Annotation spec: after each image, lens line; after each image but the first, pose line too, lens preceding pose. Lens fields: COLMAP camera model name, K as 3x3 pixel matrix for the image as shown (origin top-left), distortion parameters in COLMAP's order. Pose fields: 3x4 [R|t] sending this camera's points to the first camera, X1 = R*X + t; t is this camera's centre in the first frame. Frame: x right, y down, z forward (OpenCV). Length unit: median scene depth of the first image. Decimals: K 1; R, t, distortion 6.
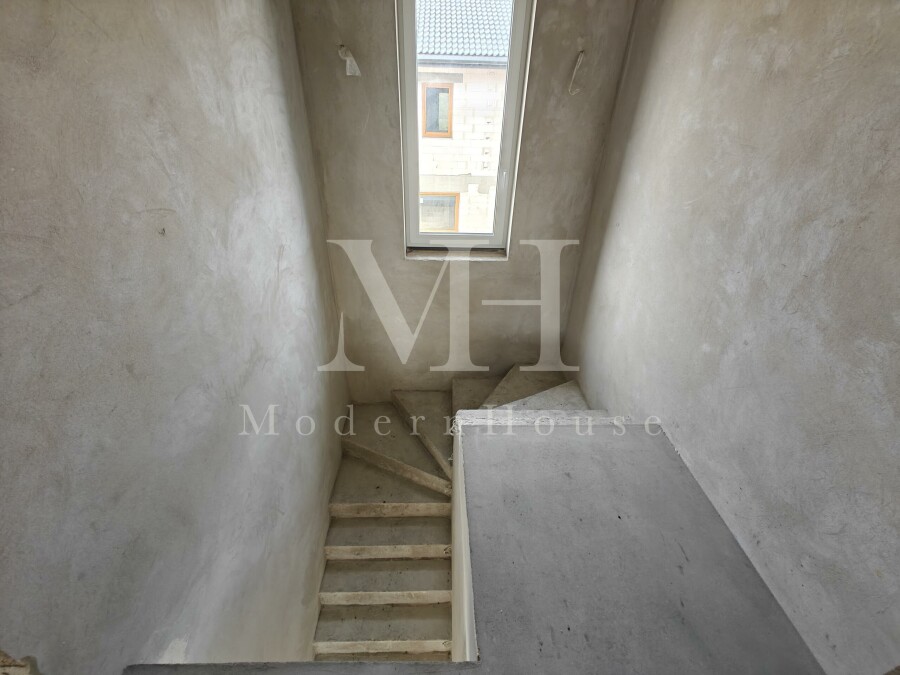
lens RADIAL K [[375.7, 0, 448.4], [0, 375.7, 337.6], [0, 0, 1]] dist [0.001828, -0.000753]
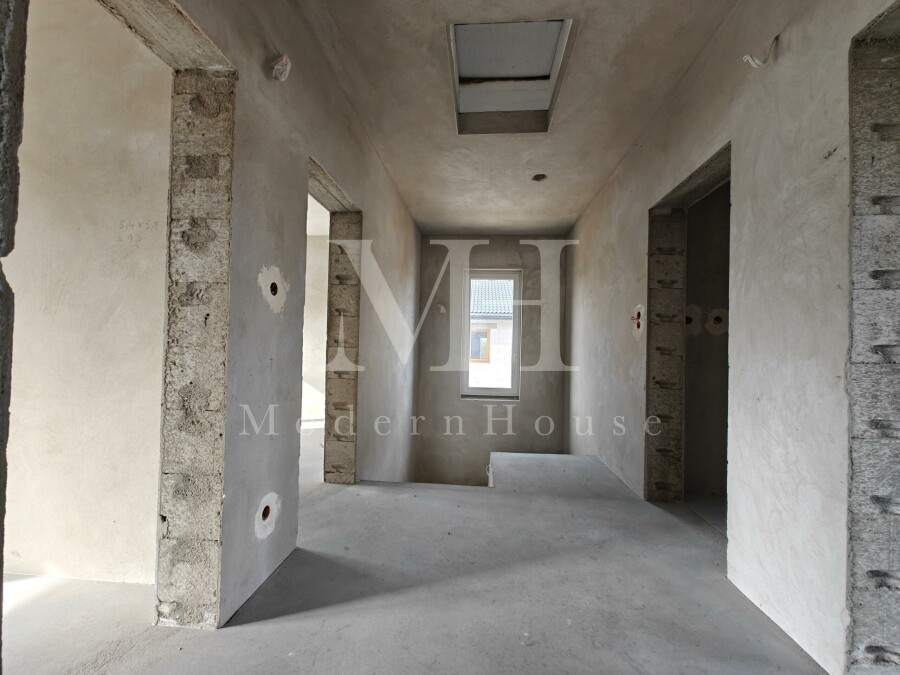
lens RADIAL K [[375.7, 0, 451.2], [0, 375.7, 338.8], [0, 0, 1]] dist [0.001828, -0.000753]
pose [[0.995256, -0.000805, -0.097283, 0.006112], [-0.053505, 0.830626, -0.554254, 0.262265], [0.081252, 0.556830, 0.826643, -0.298788]]
